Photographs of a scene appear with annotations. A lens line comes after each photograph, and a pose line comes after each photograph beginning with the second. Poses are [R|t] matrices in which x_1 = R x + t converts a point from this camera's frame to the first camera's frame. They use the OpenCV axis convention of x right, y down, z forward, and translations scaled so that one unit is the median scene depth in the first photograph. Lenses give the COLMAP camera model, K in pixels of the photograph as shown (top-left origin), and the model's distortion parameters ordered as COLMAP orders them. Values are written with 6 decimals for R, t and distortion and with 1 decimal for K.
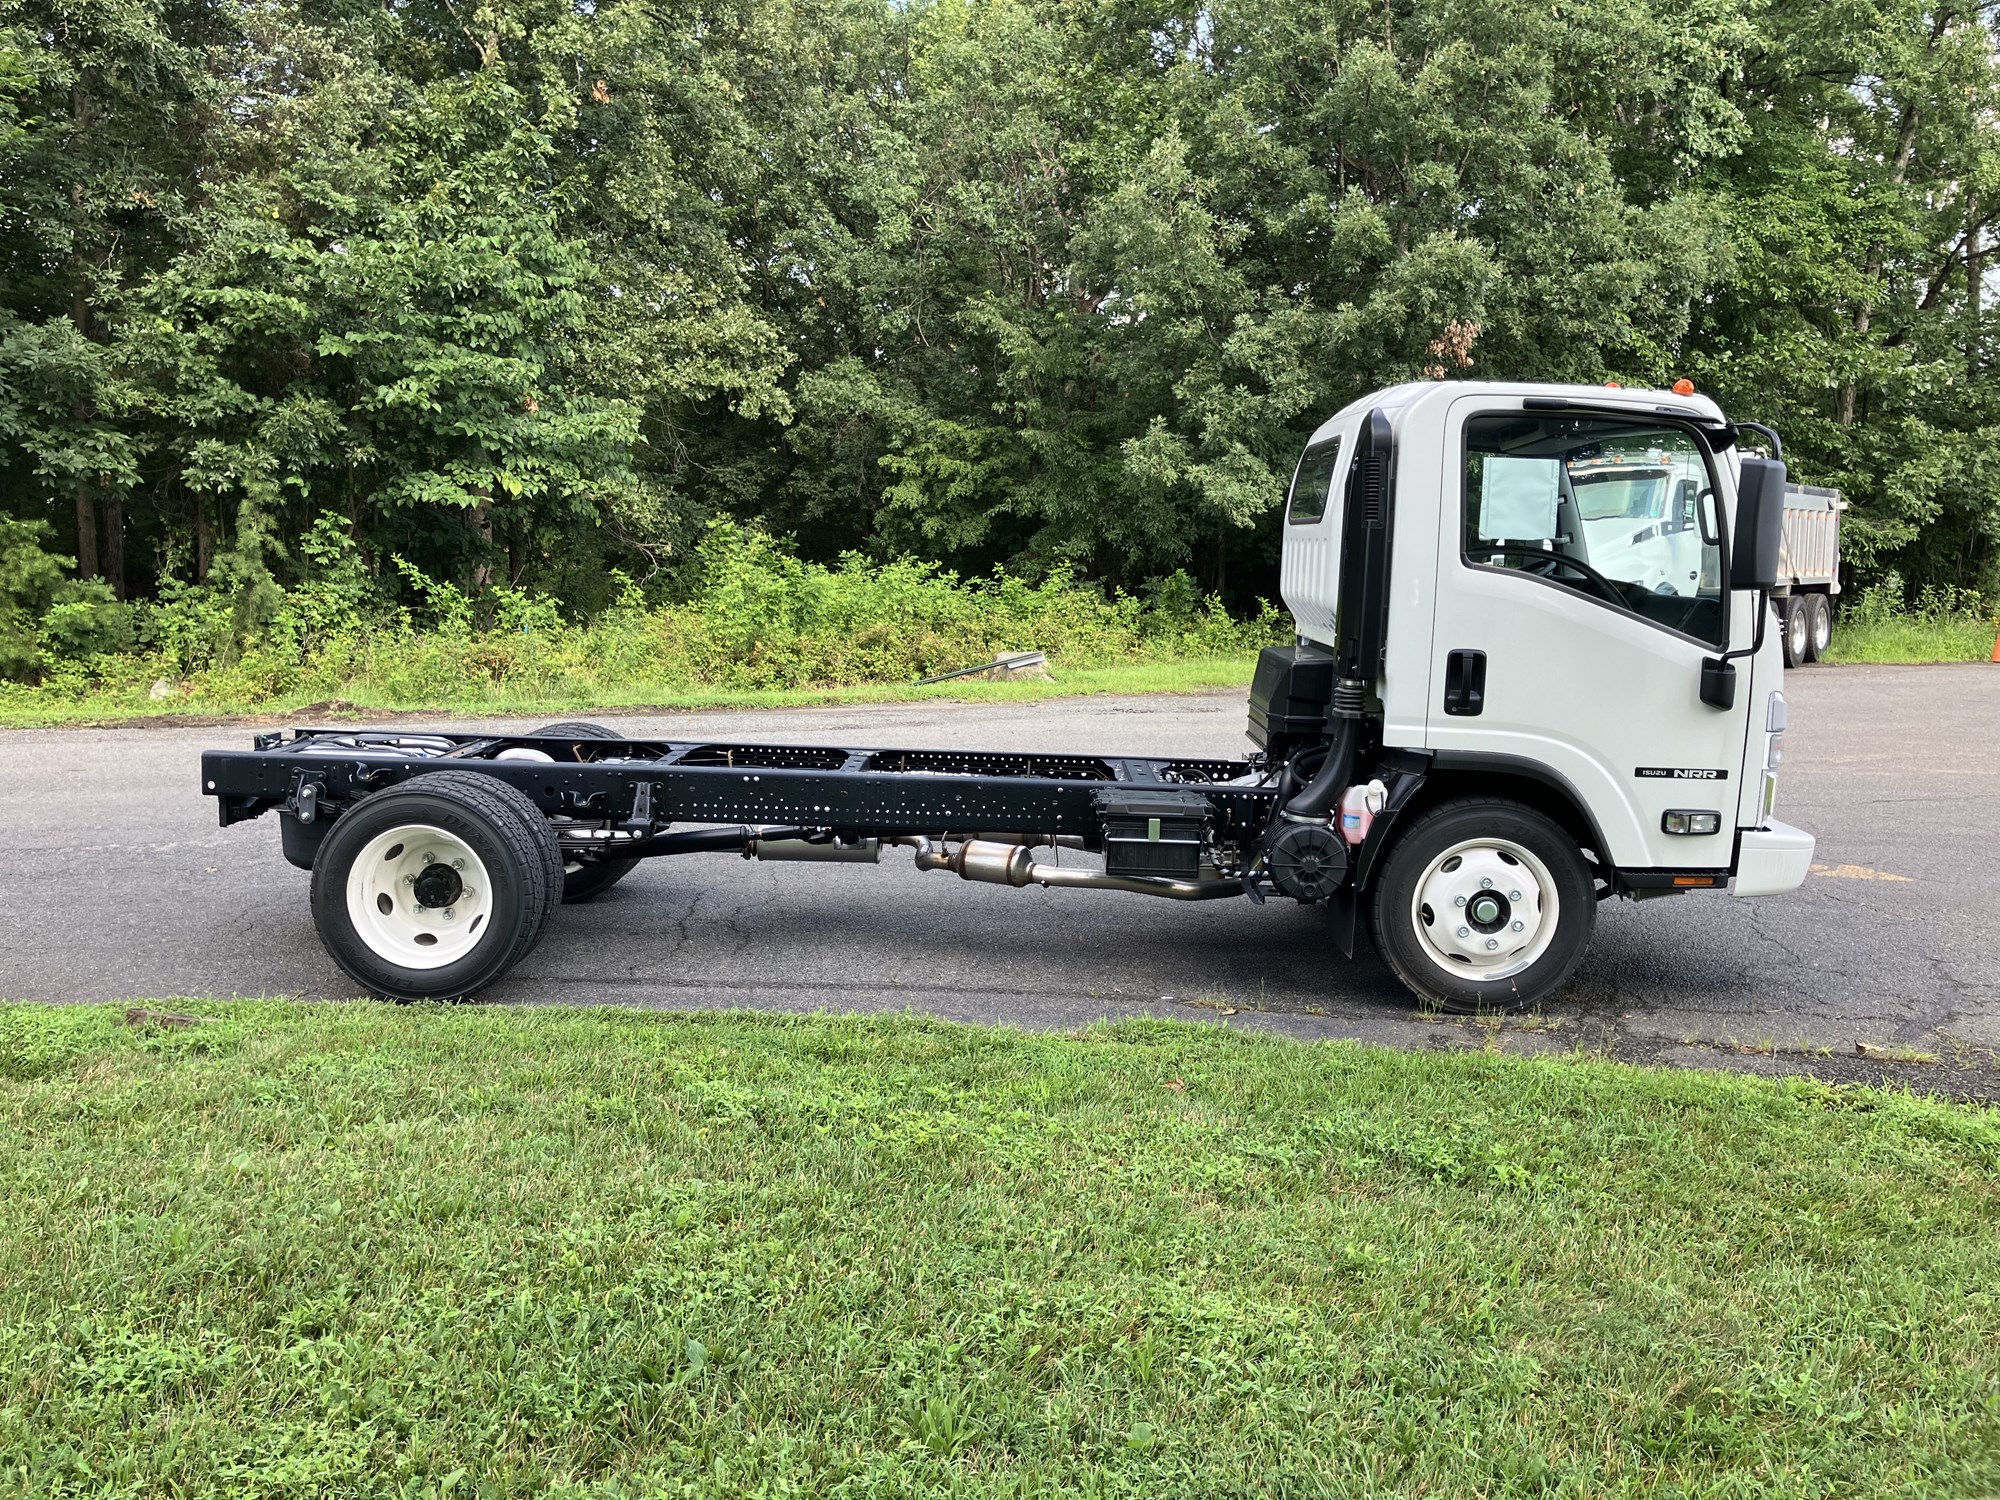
lens RADIAL K [[1660.4, 0, 1003.1], [0, 1660.4, 779.5], [0, 0, 1]] dist [0.008262, -0.001667]
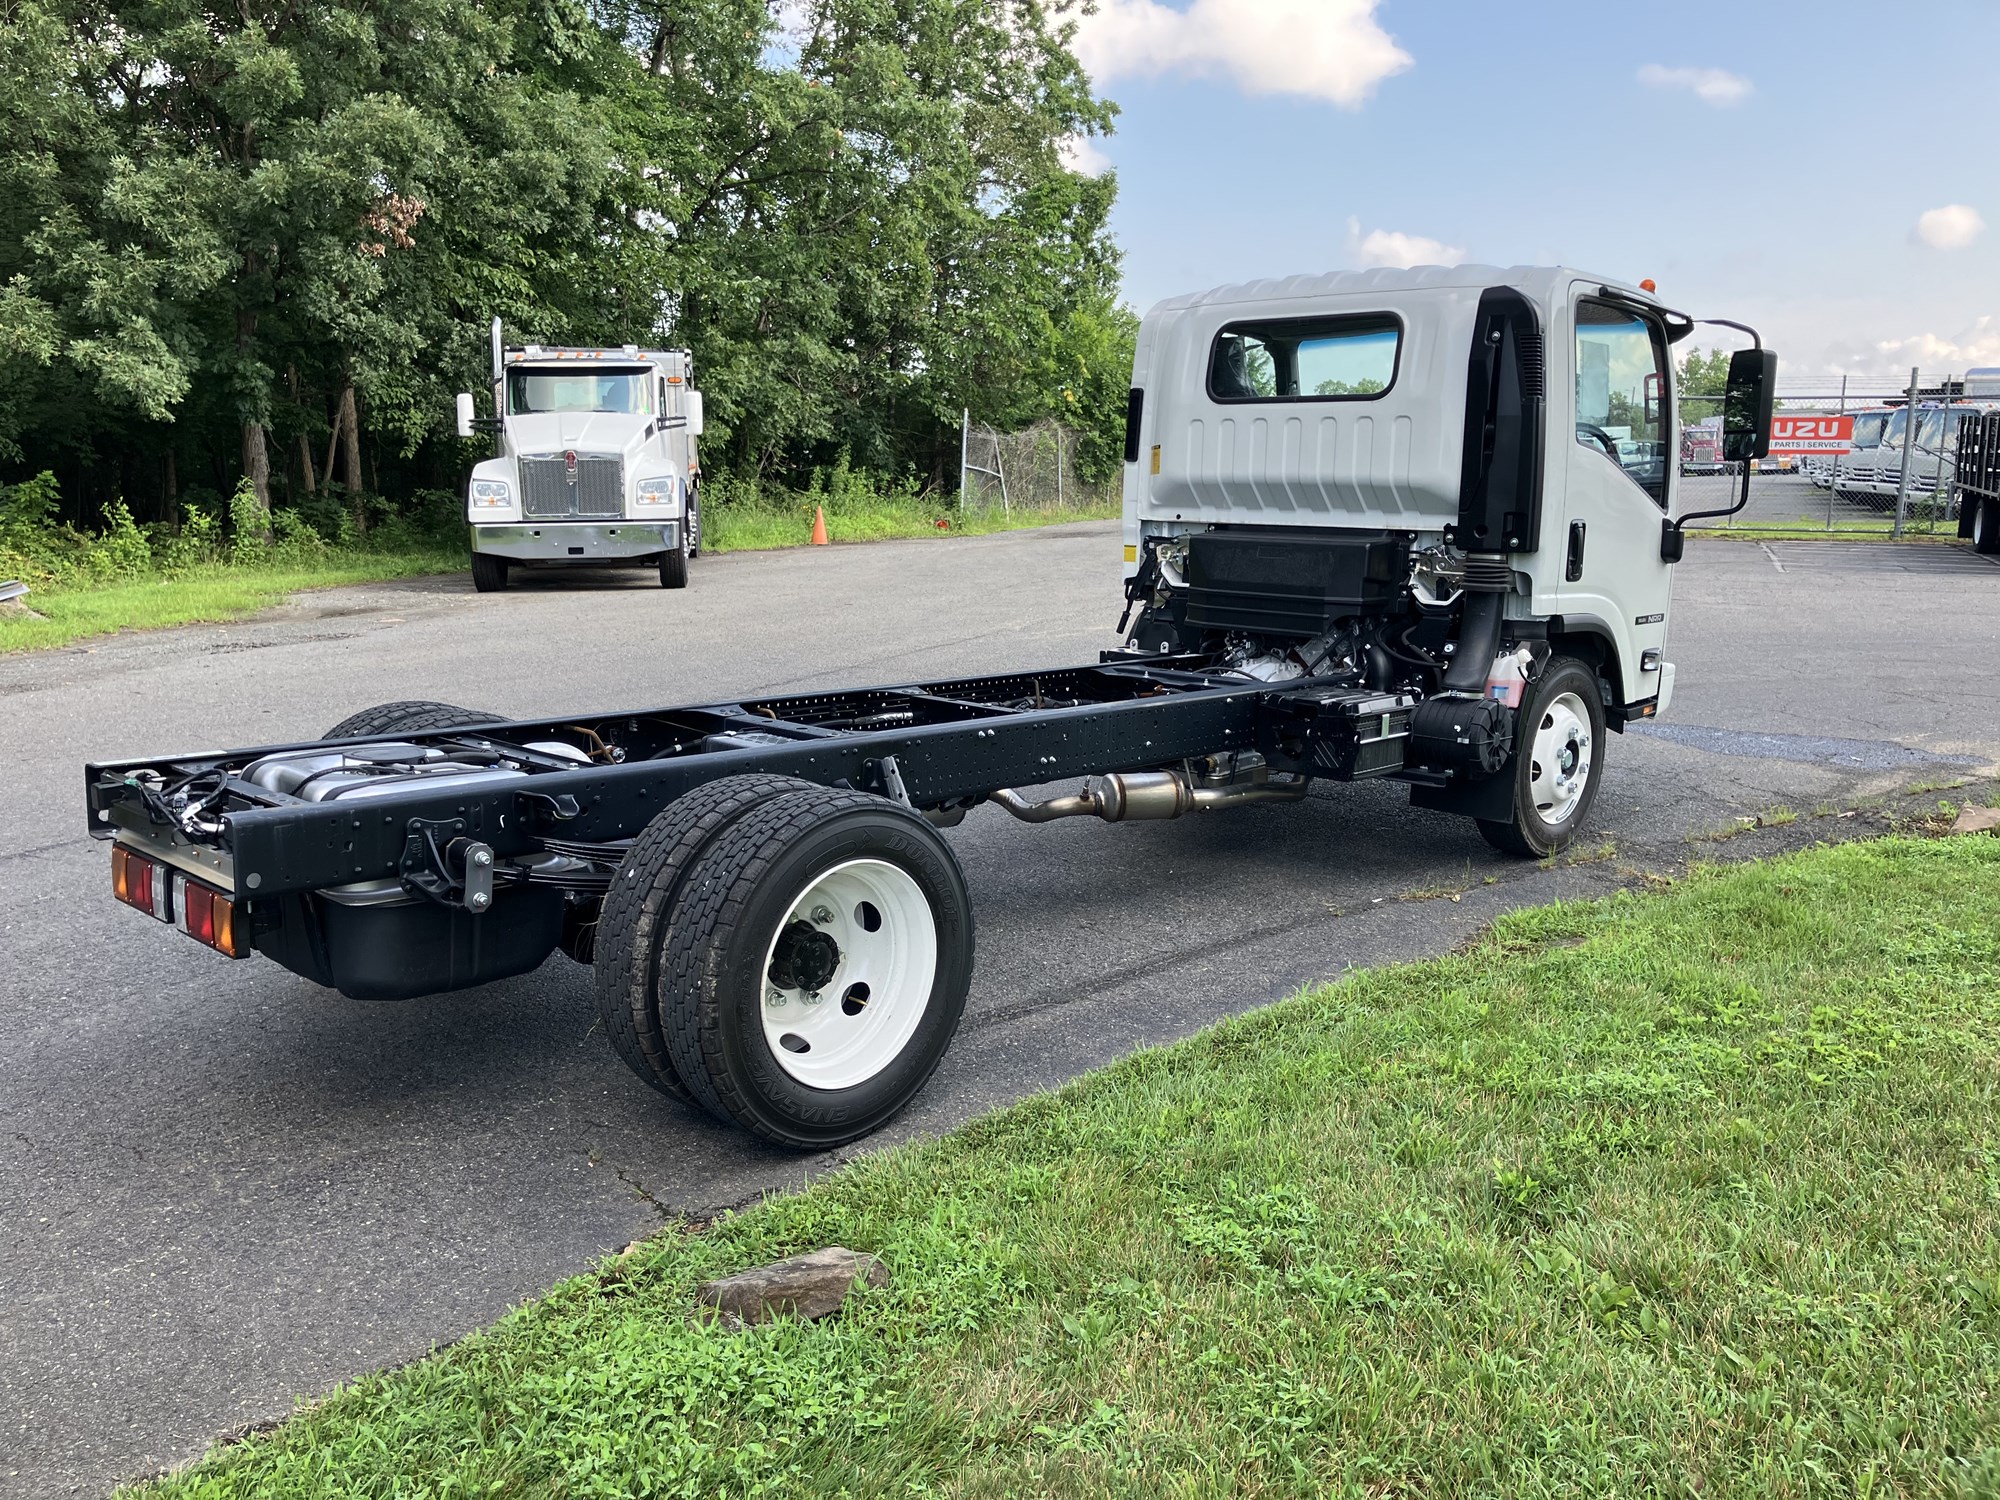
lens RADIAL K [[1643.0, 0, 1000.0], [0, 1643.0, 750.0], [0, 0, 1]] dist [-0.005074, -0.000684]
pose [[0.672670, -0.134506, 0.727614, -0.191578], [0.104915, 0.990742, 0.086155, -0.015226], [-0.732467, 0.018384, 0.680555, 0.141523]]
